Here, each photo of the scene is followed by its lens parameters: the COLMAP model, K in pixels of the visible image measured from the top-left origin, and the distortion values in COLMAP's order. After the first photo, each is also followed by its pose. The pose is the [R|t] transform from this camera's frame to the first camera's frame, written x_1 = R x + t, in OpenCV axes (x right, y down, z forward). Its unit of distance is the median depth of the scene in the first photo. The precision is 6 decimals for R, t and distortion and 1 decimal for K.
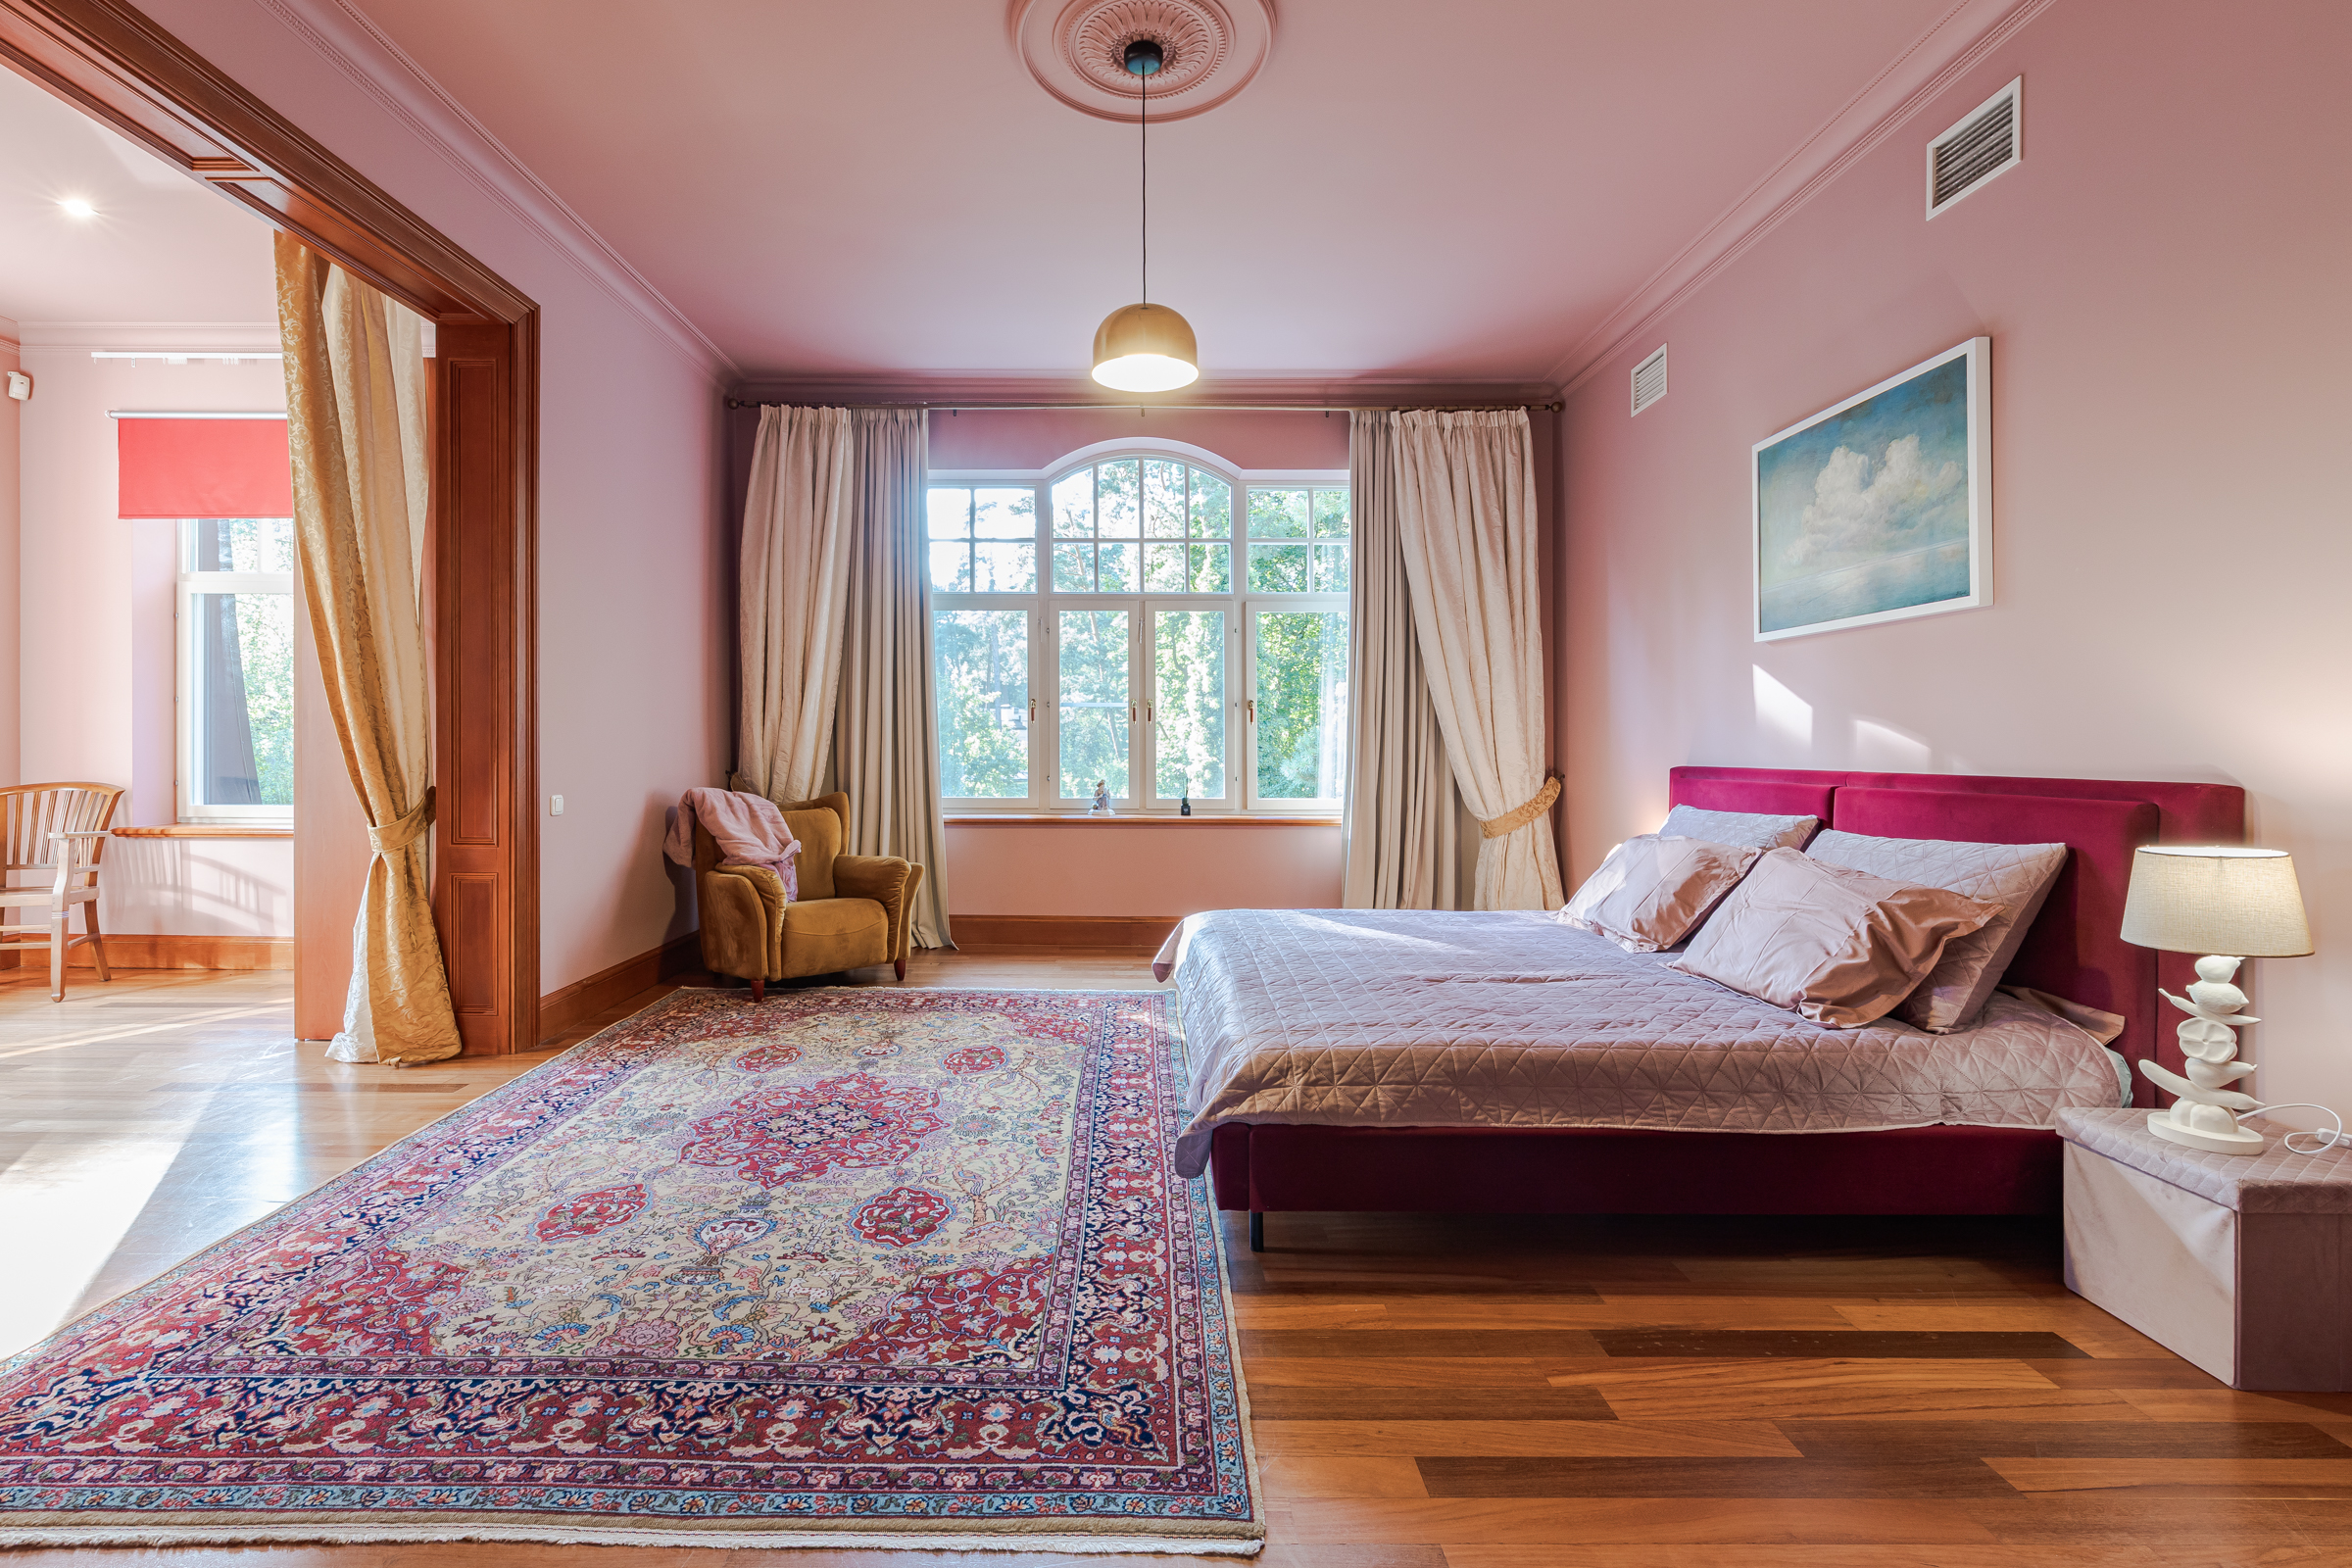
lens RADIAL K [[1021.4, 0, 1164.1], [0, 1021.4, 761.7], [0, 0, 1]] dist [0.003146, -0.001246]
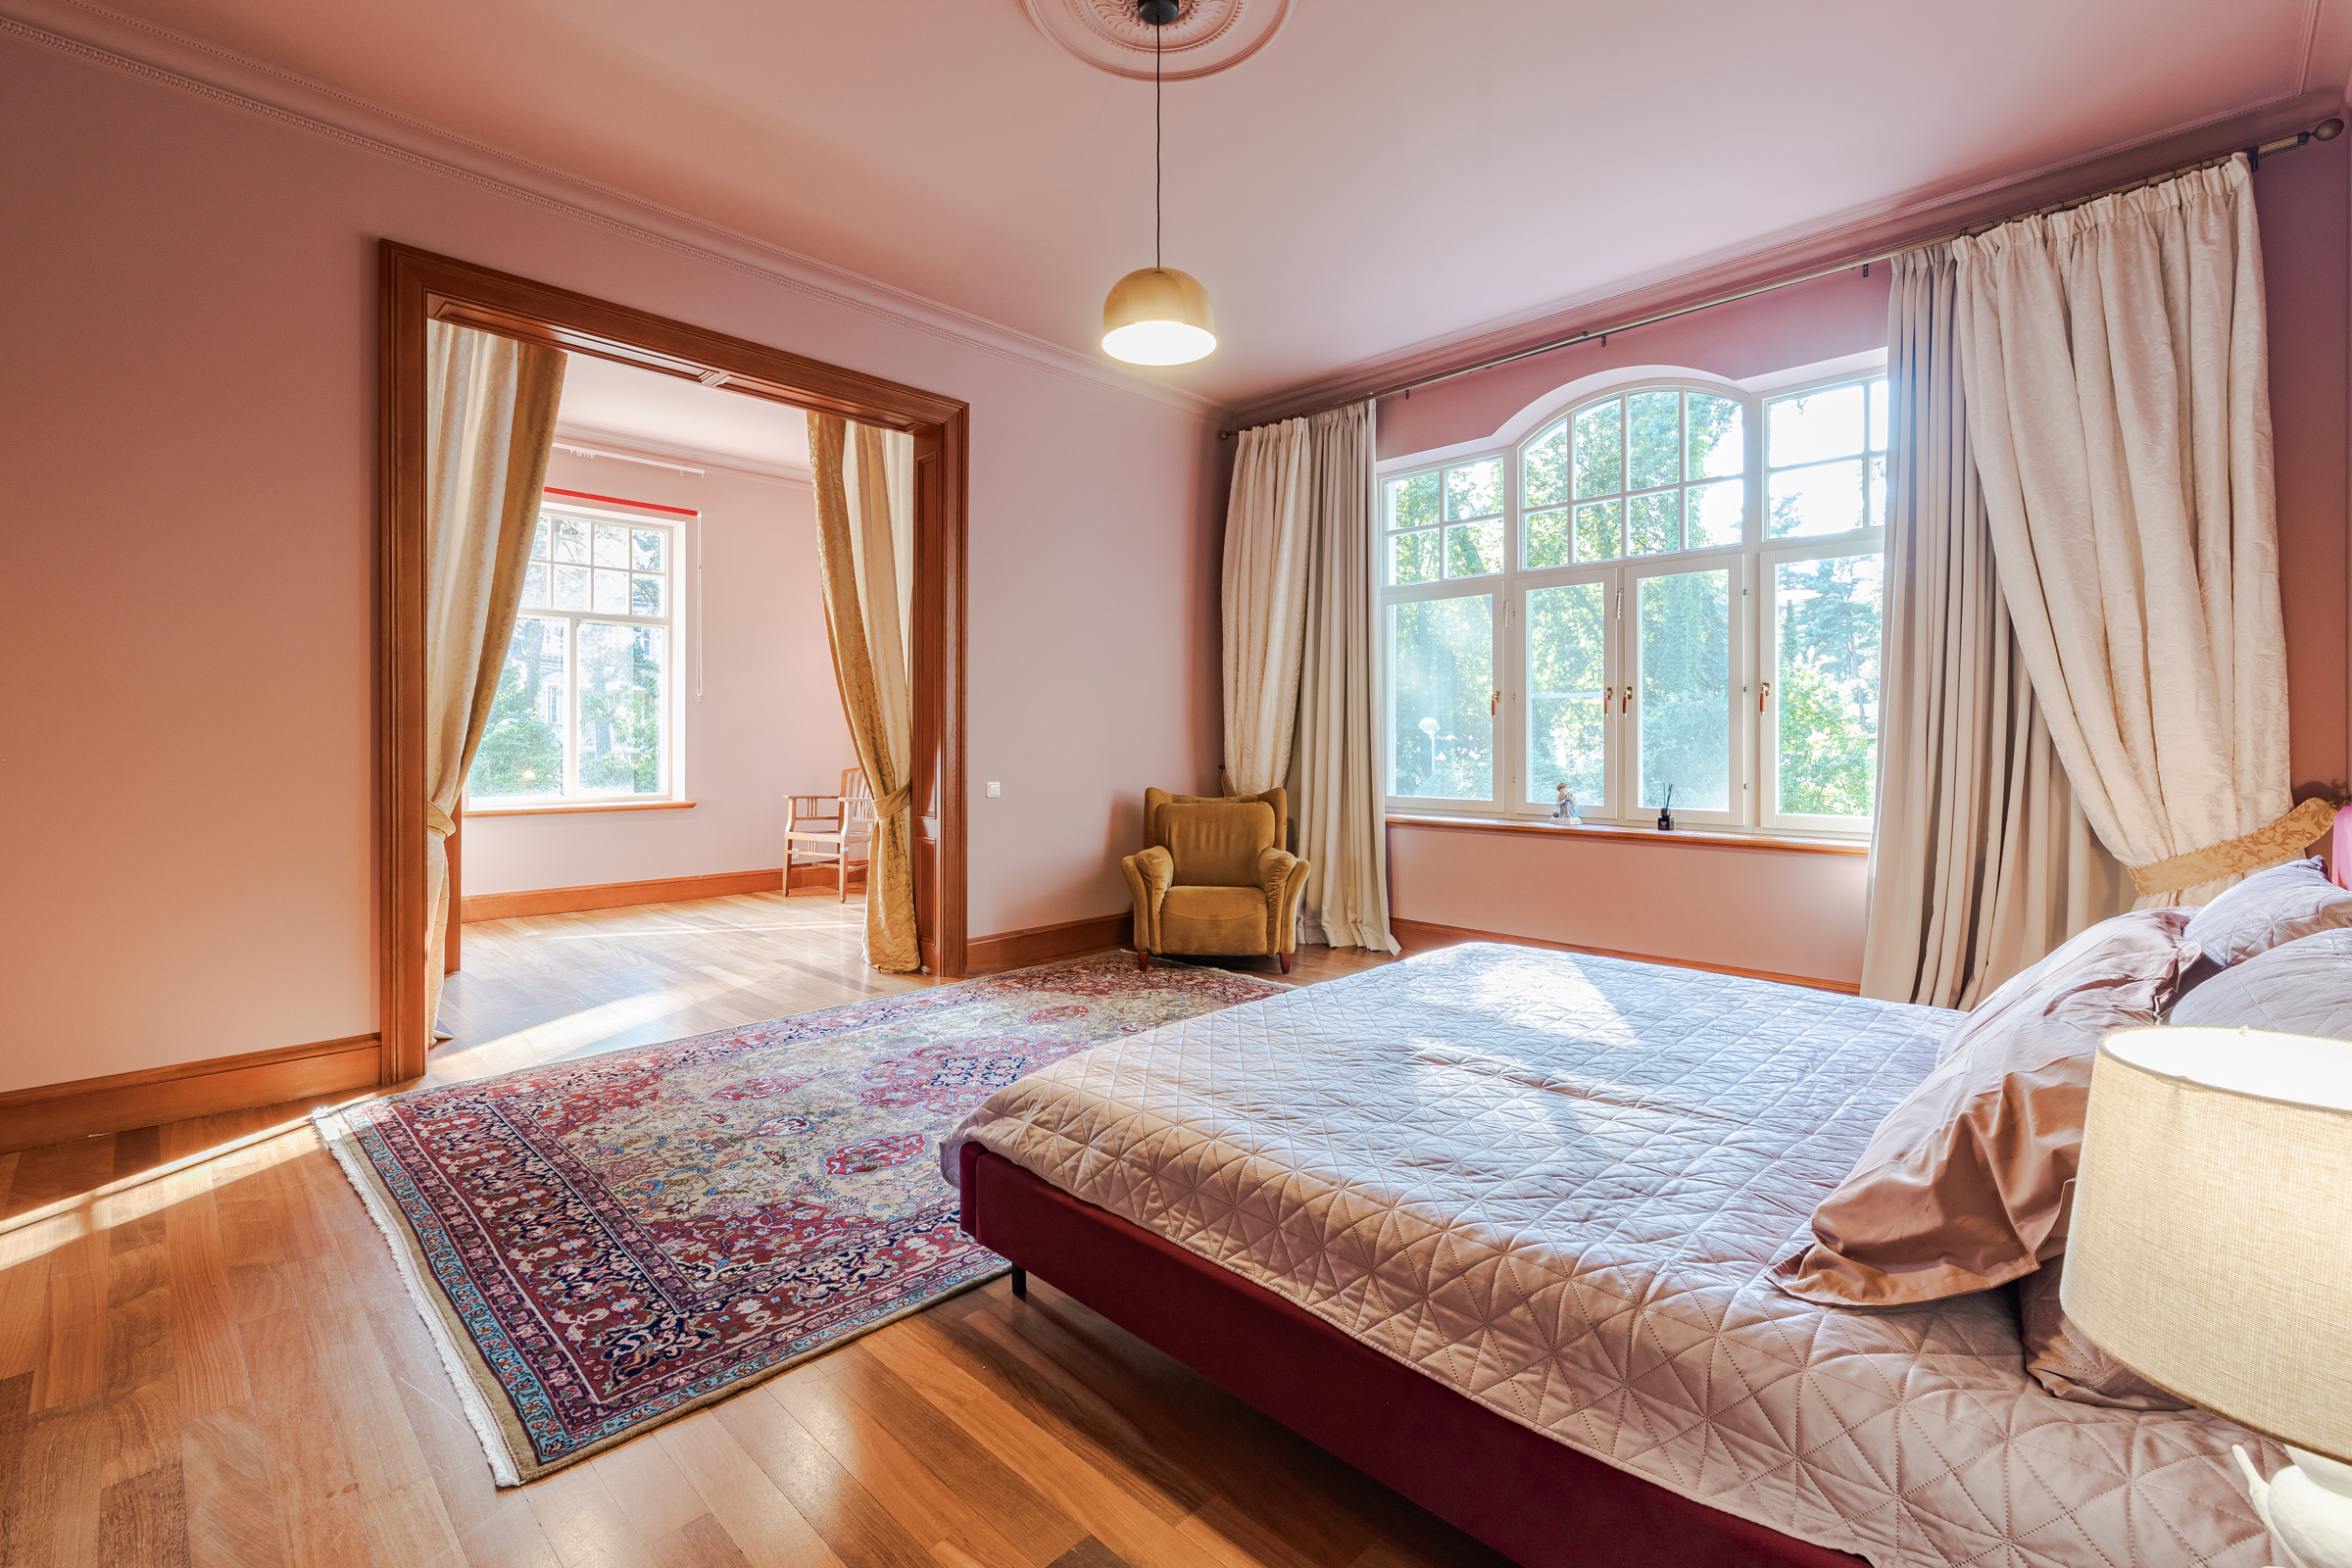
lens RADIAL K [[1021.4, 0, 1183.0], [0, 1021.4, 760.9], [0, 0, 1]] dist [0.003146, -0.001246]
pose [[0.720541, 0.011422, -0.693319, 0.777616], [-0.010743, 0.999928, 0.005308, -0.004747], [0.693330, 0.003623, 0.720612, 0.412665]]
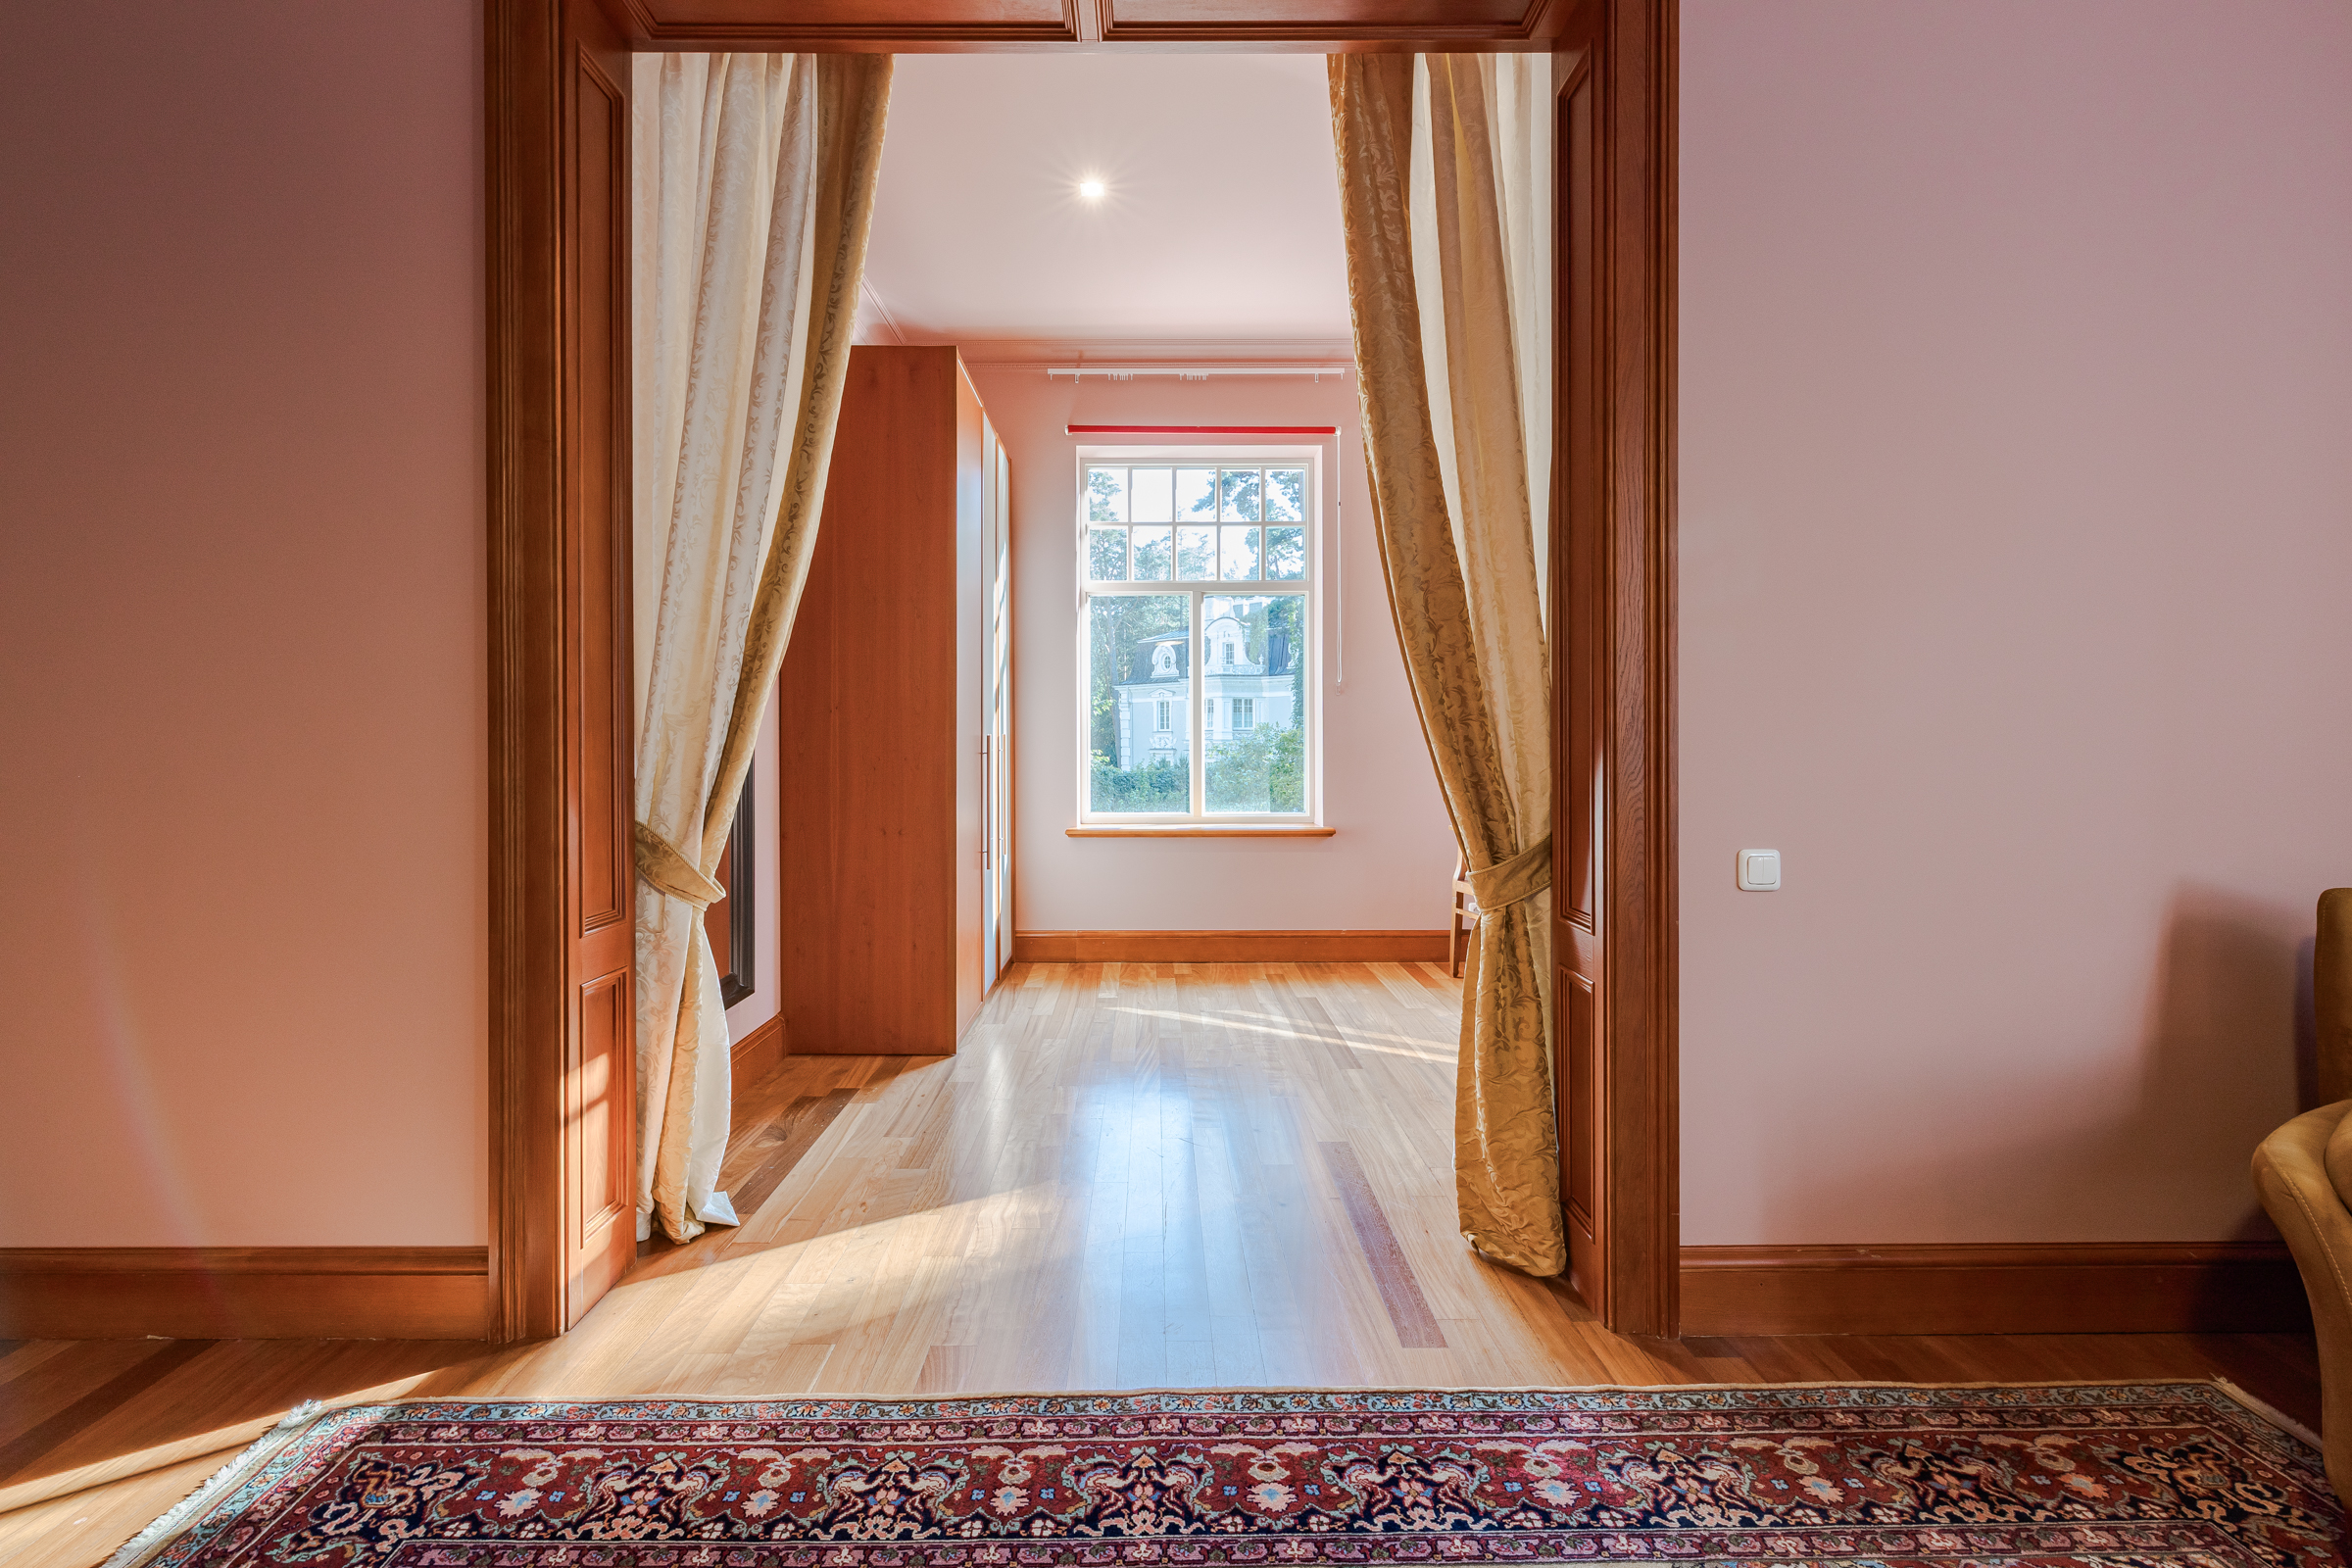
lens RADIAL K [[1021.4, 0, 1153.5], [0, 1021.4, 750.6], [0, 0, 1]] dist [0.003146, -0.001246]
pose [[0.010295, 0.002367, -0.999944, -0.170770], [-0.013508, 0.999906, 0.002228, -0.019788], [0.999856, 0.013484, 0.010326, 1.178794]]
